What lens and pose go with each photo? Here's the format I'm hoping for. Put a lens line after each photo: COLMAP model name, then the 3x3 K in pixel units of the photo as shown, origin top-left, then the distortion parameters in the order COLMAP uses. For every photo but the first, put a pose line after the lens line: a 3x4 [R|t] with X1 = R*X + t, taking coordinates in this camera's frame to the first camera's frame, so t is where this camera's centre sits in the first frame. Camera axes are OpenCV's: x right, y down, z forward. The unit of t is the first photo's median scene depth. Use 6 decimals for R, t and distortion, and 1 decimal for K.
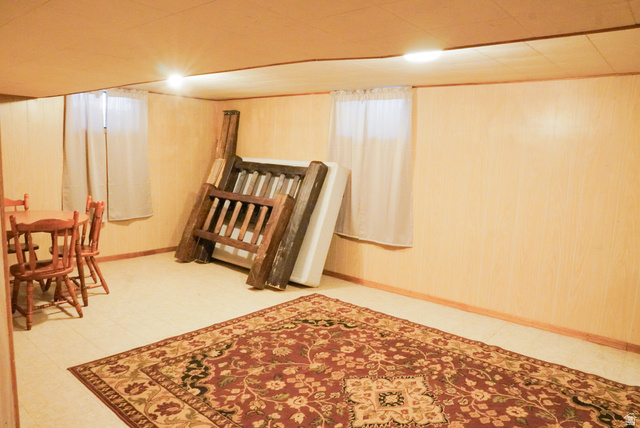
lens RADIAL K [[447.2, 0, 320.0], [0, 447.2, 214.0], [0, 0, 1]] dist [-0.093727, 0.063184]
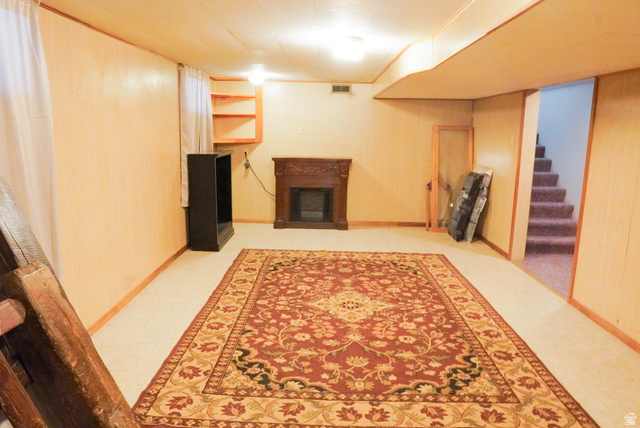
lens RADIAL K [[447.2, 0, 320.0], [0, 447.2, 214.0], [0, 0, 1]] dist [-0.093727, 0.063184]
pose [[-0.631475, -0.196104, 0.750188, -0.689507], [0.061298, 0.951837, 0.300414, -0.253245], [-0.772969, 0.235689, -0.589041, 1.623359]]
